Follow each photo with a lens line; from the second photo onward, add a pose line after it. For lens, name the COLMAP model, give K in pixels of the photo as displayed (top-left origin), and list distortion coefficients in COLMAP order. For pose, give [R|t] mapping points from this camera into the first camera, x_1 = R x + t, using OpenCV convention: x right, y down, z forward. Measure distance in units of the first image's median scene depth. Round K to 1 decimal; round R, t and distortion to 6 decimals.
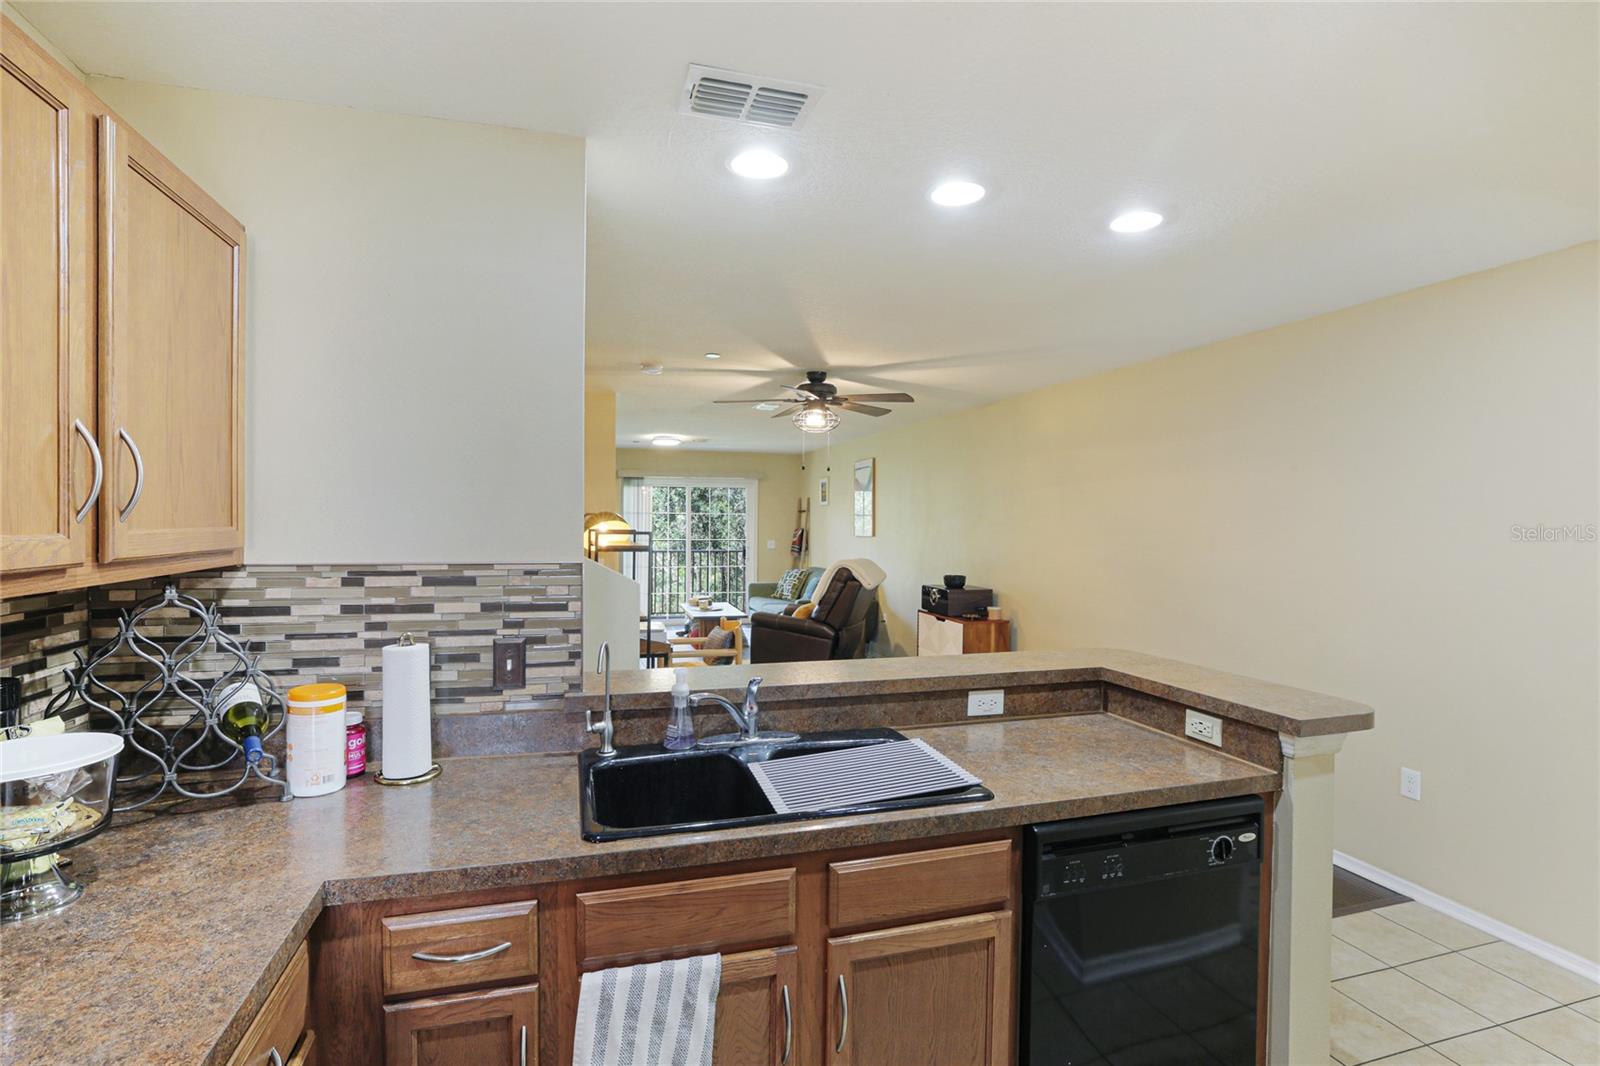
lens RADIAL K [[759.8, 0, 802.6], [0, 759.8, 539.4], [0, 0, 1]] dist [-0.019861, 0.000803]
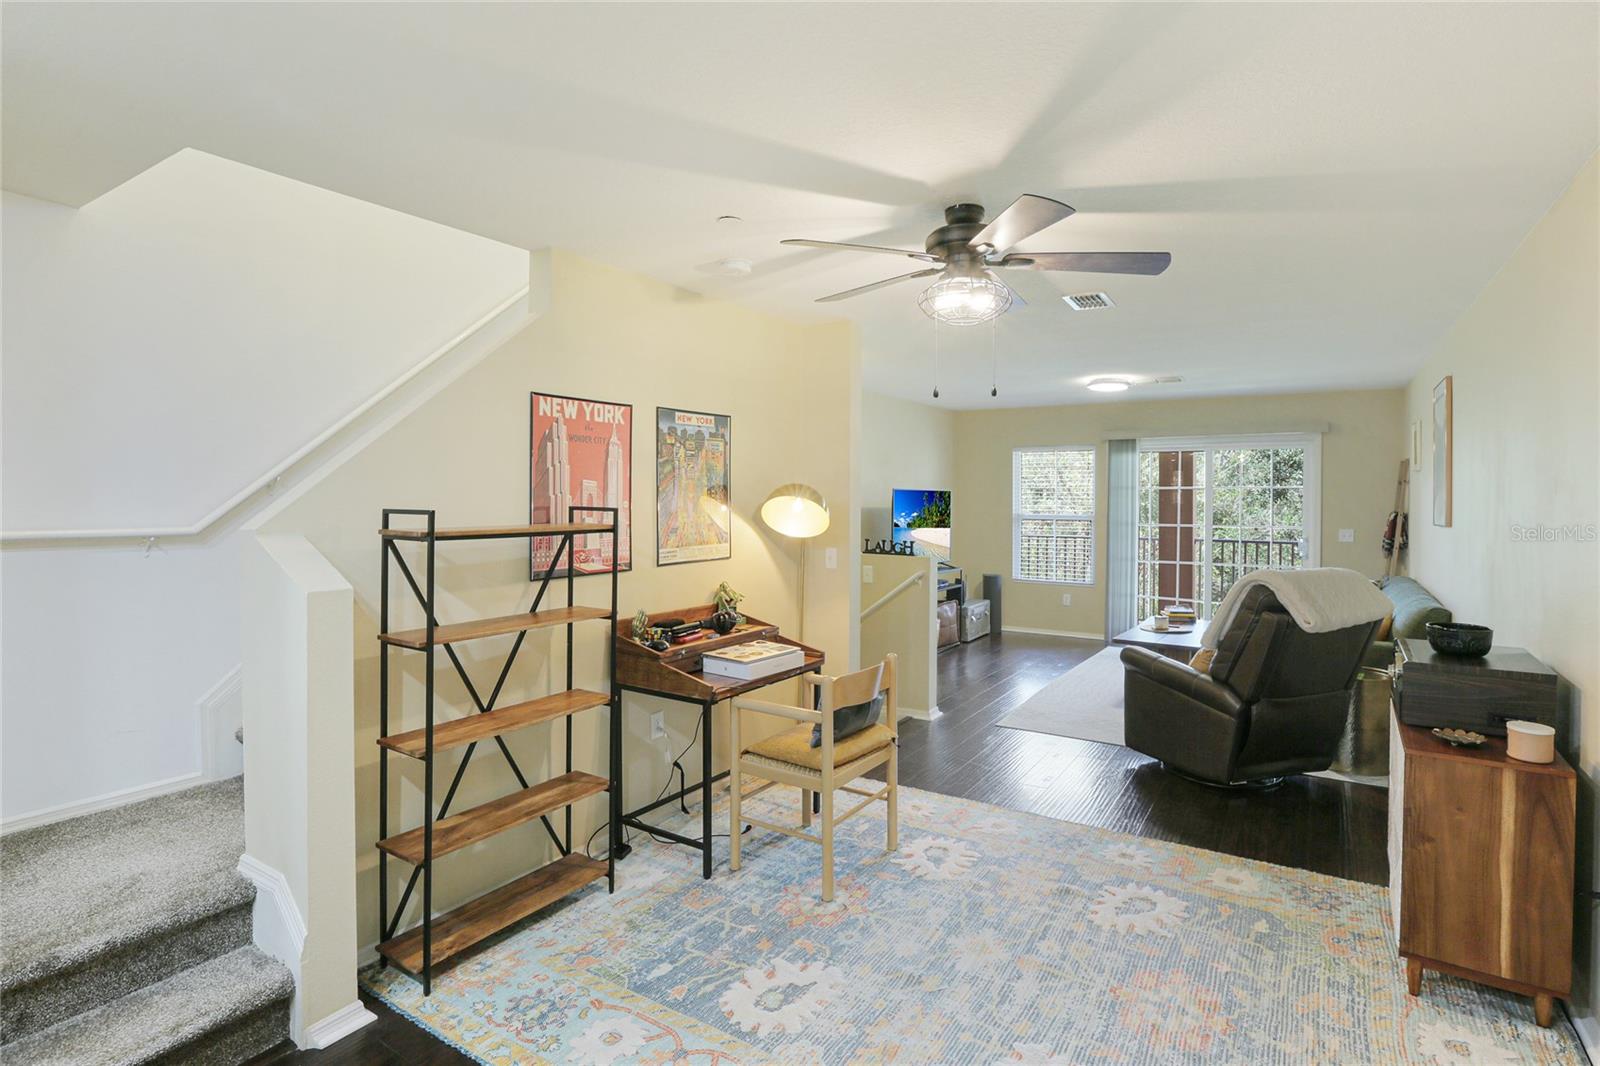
lens RADIAL K [[793.5, 0, 849.1], [0, 793.5, 495.2], [0, 0, 1]] dist [-0.026790, 0.000908]
pose [[0.671233, -0.005929, -0.741223, 0.229878], [-0.016425, 0.999604, -0.022869, -0.007150], [0.741064, 0.027525, 0.670869, 0.354238]]
